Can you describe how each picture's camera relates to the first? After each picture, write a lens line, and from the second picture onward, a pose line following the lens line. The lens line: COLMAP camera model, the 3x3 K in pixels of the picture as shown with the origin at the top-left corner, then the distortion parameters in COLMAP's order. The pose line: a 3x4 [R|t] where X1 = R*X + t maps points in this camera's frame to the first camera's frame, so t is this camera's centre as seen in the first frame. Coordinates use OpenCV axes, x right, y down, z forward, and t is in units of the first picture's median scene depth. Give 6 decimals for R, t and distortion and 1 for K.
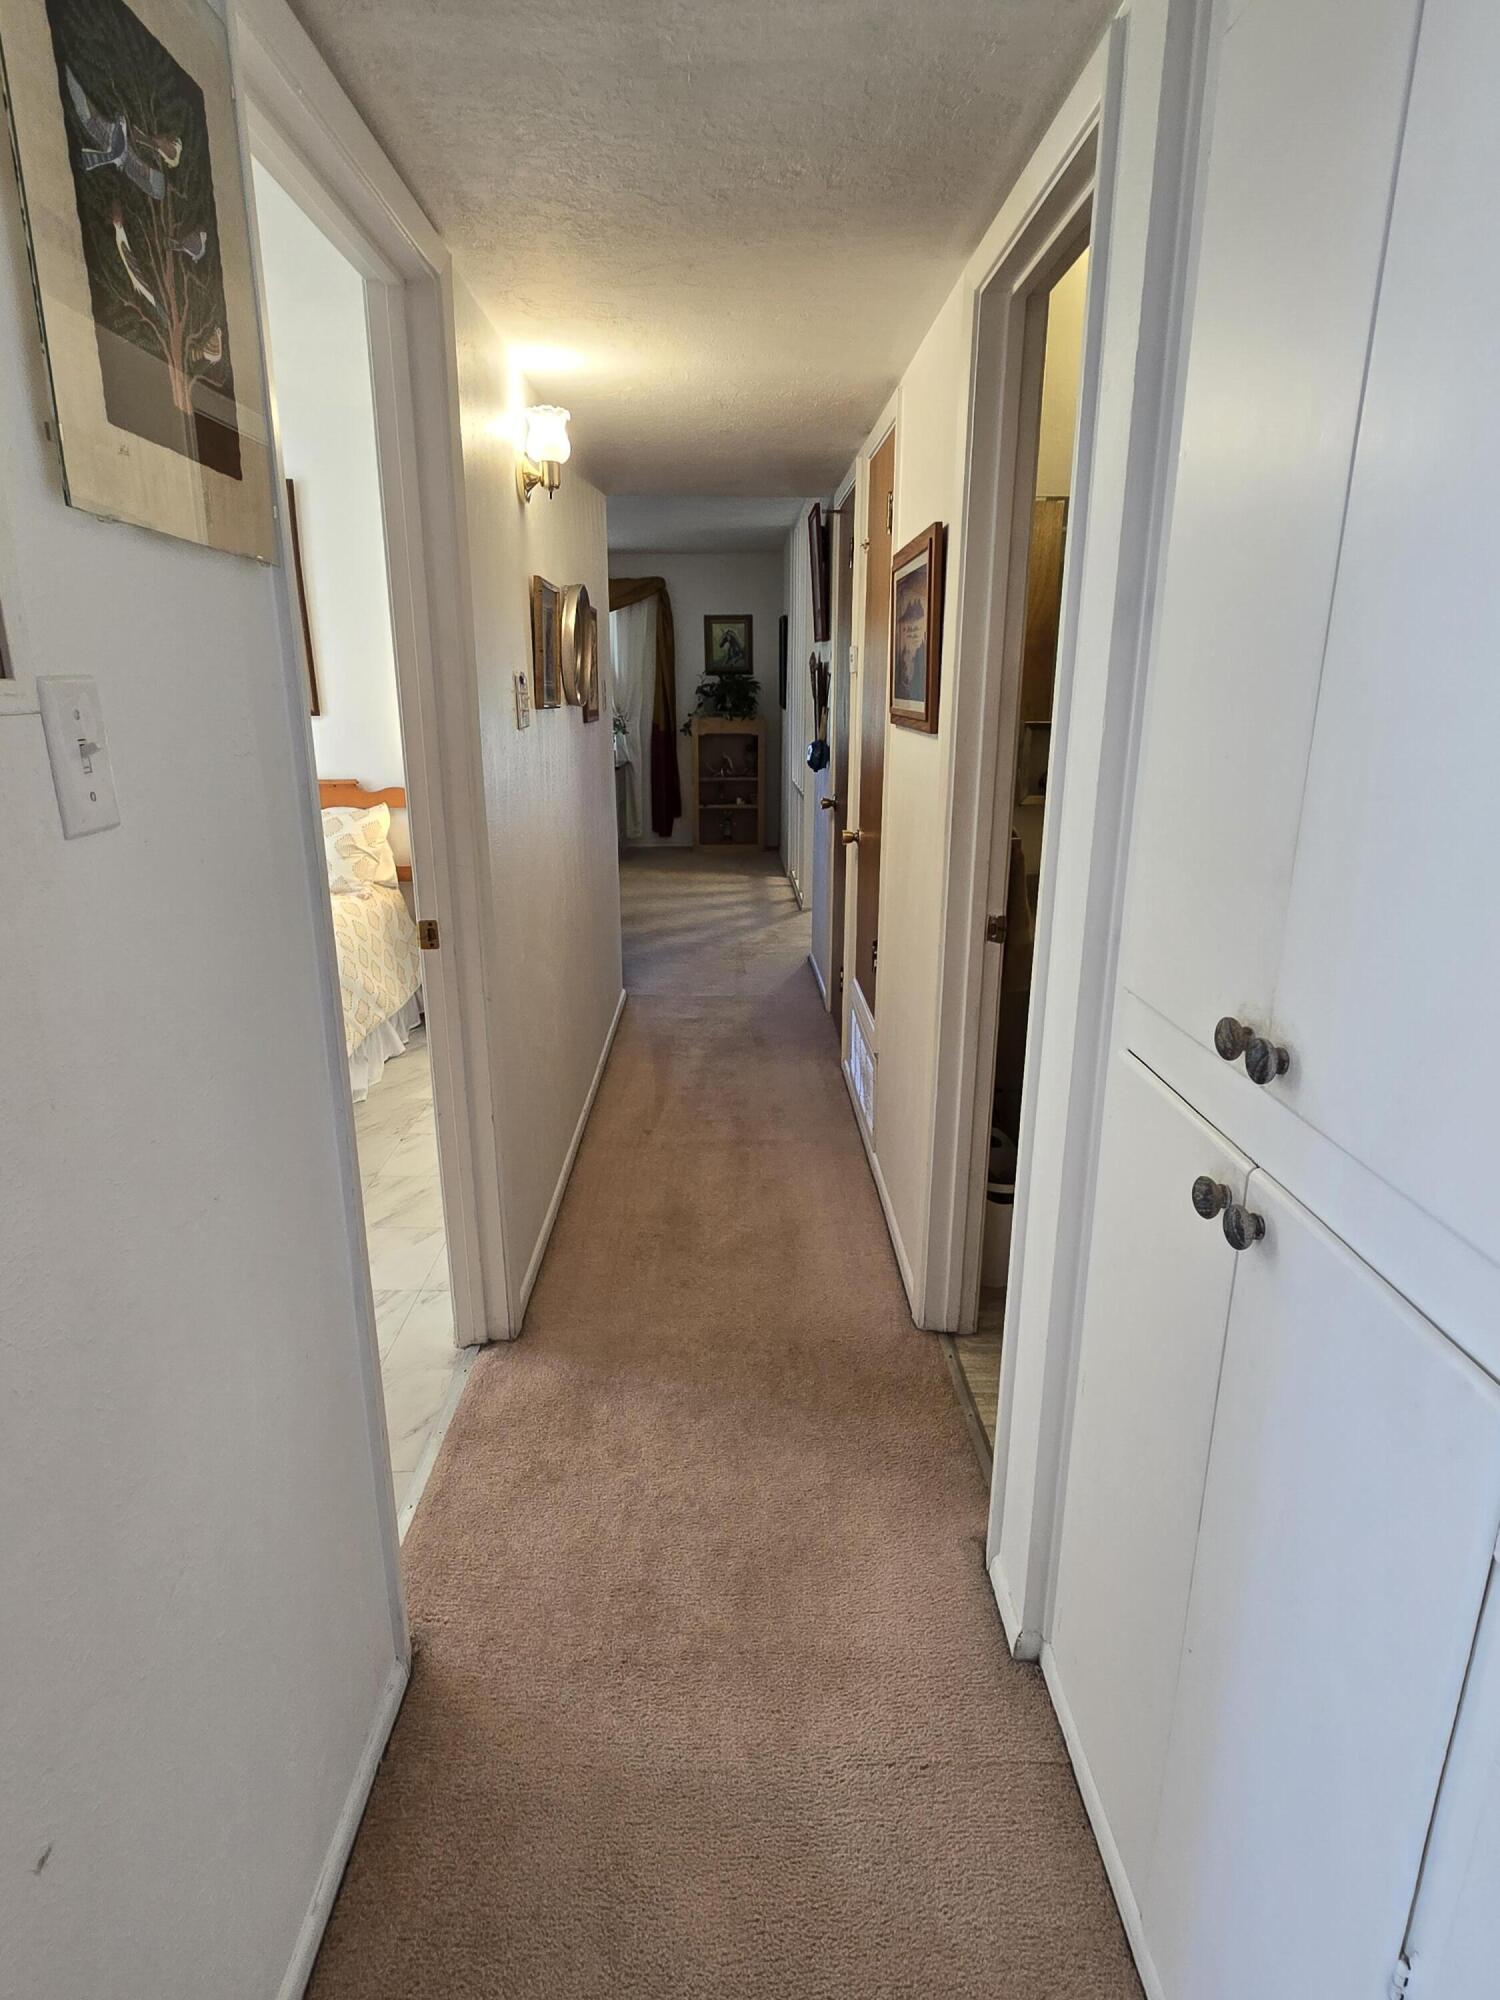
lens RADIAL K [[1076.1, 0, 748.7], [0, 1076.1, 996.0], [0, 0, 1]] dist [-0.002084, -0.001622]
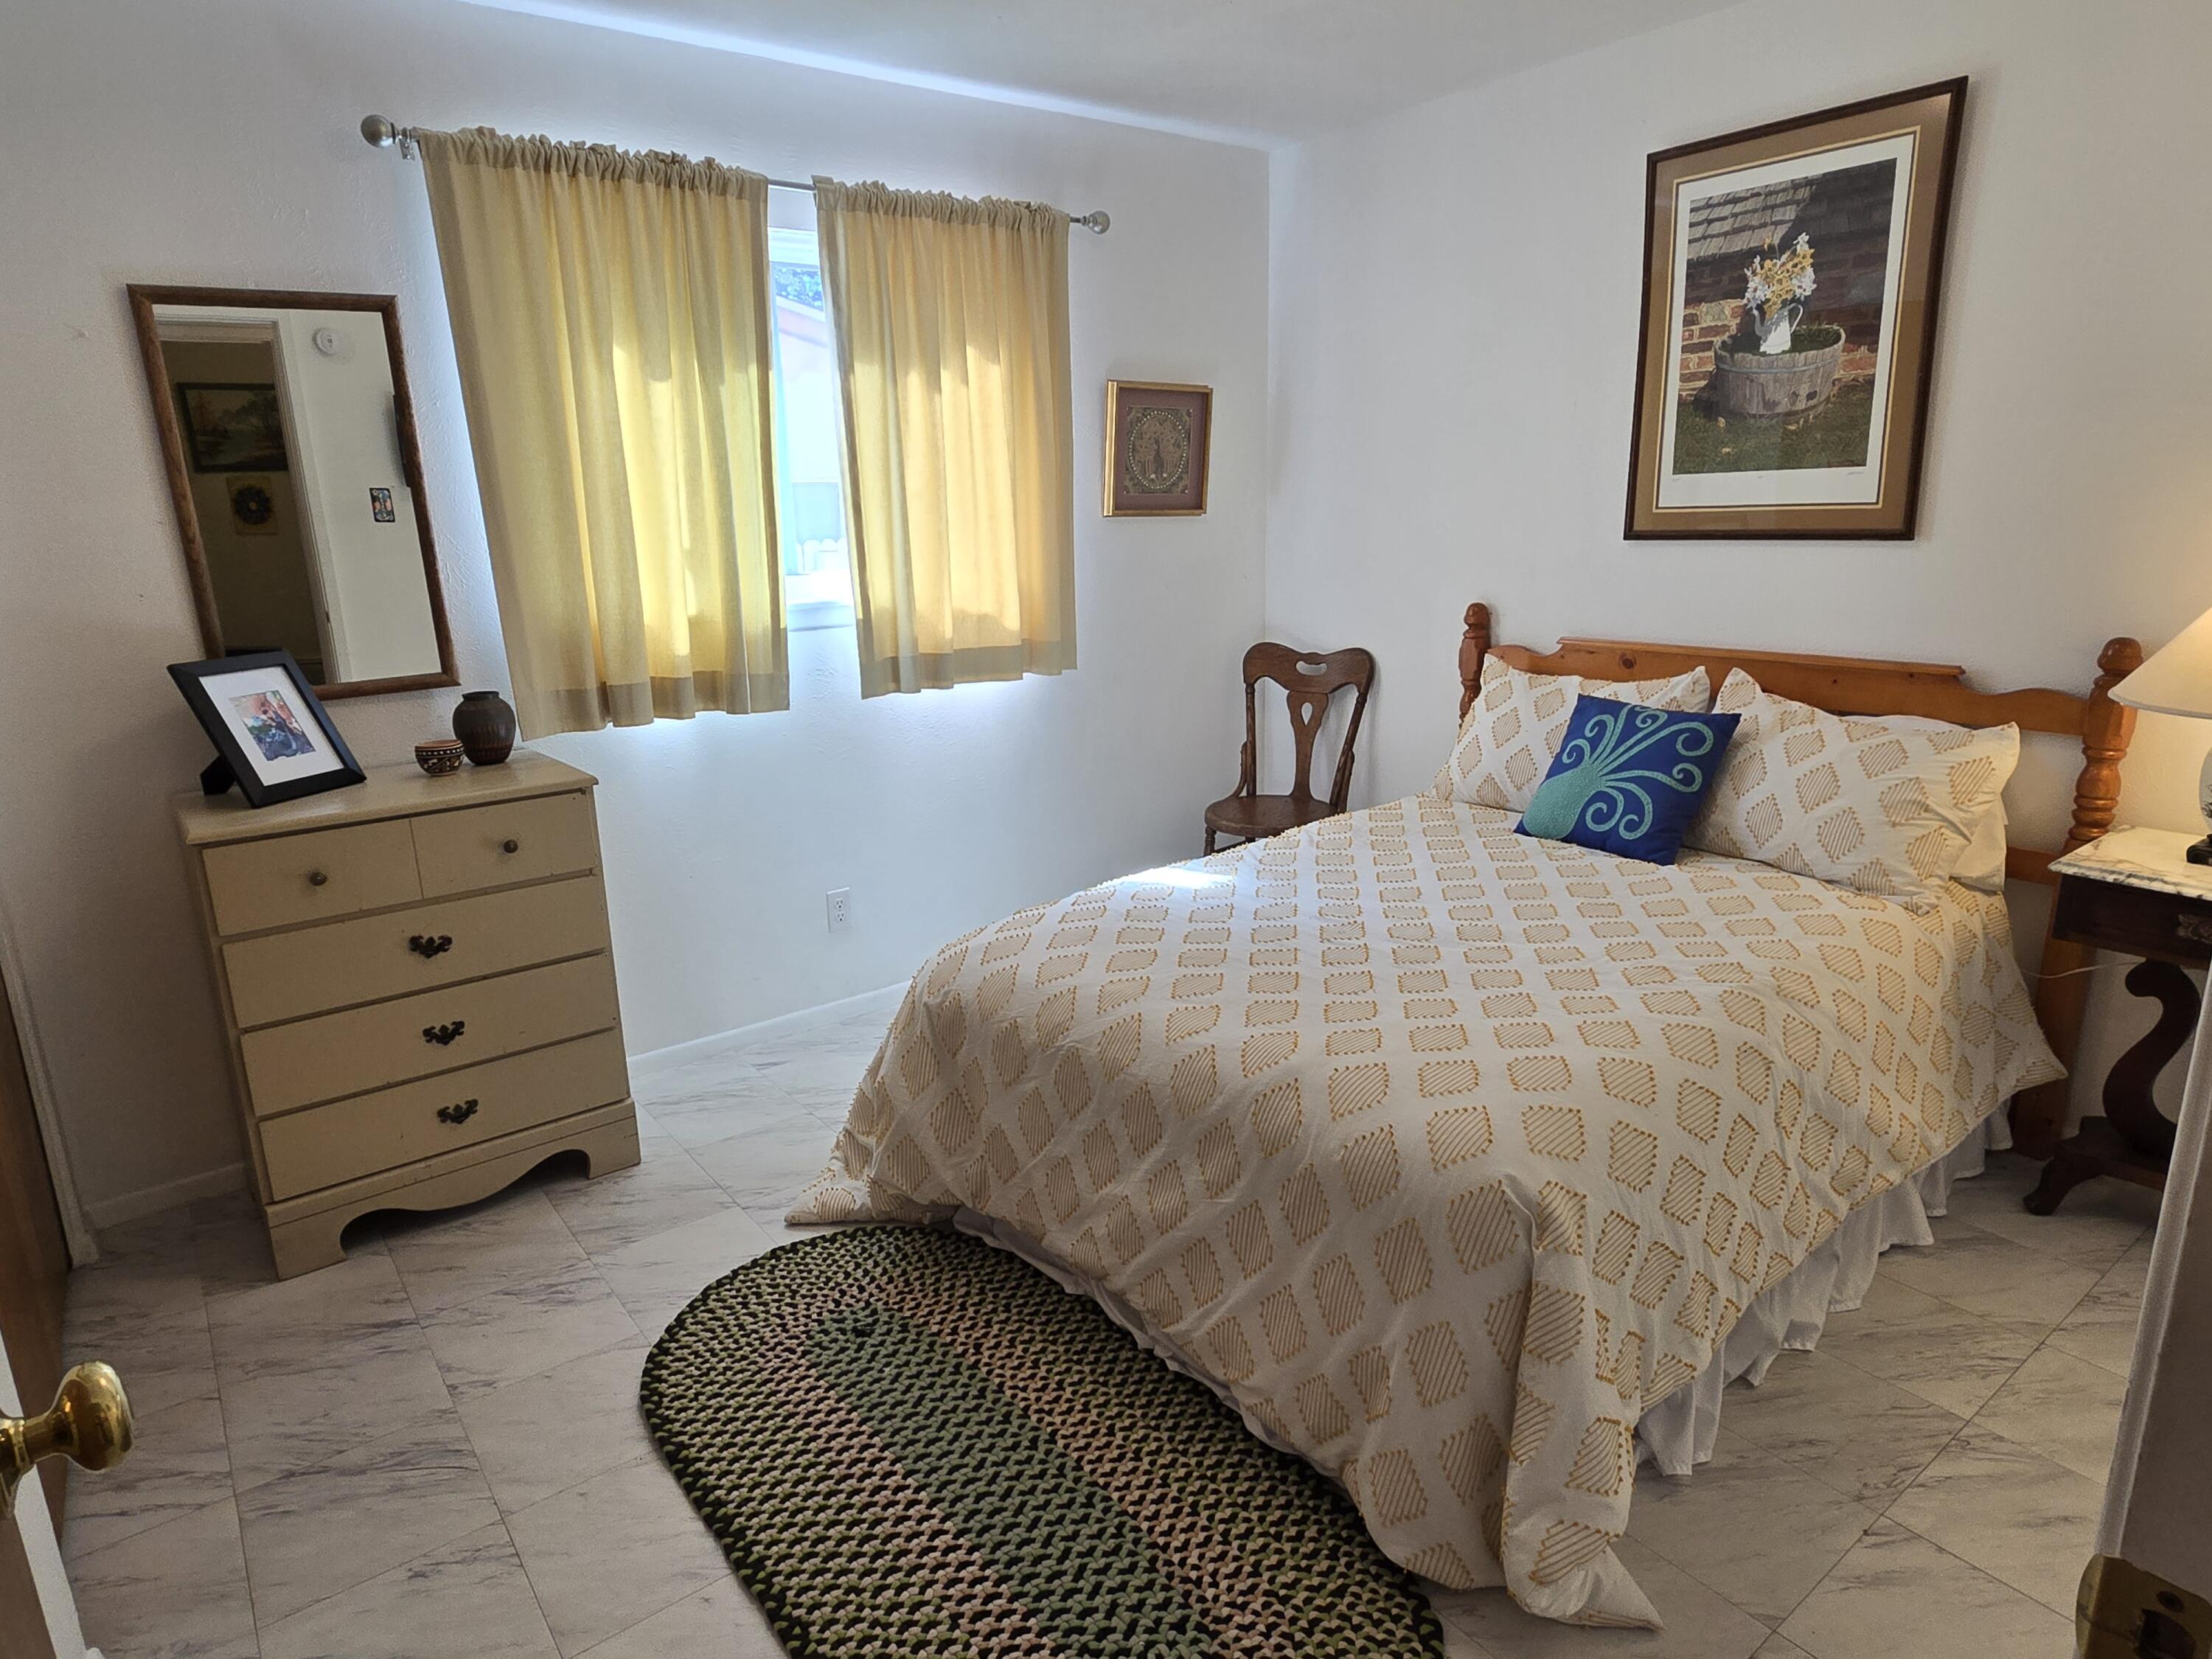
lens RADIAL K [[1283.1, 0, 1102.8], [0, 1283.1, 818.8], [0, 0, 1]] dist [-0.003059, -0.000940]
pose [[0.598474, 0.182536, -0.780070, -0.134976], [-0.201085, 0.976753, 0.074287, -0.101148], [0.775496, 0.112402, 0.621266, 0.353168]]
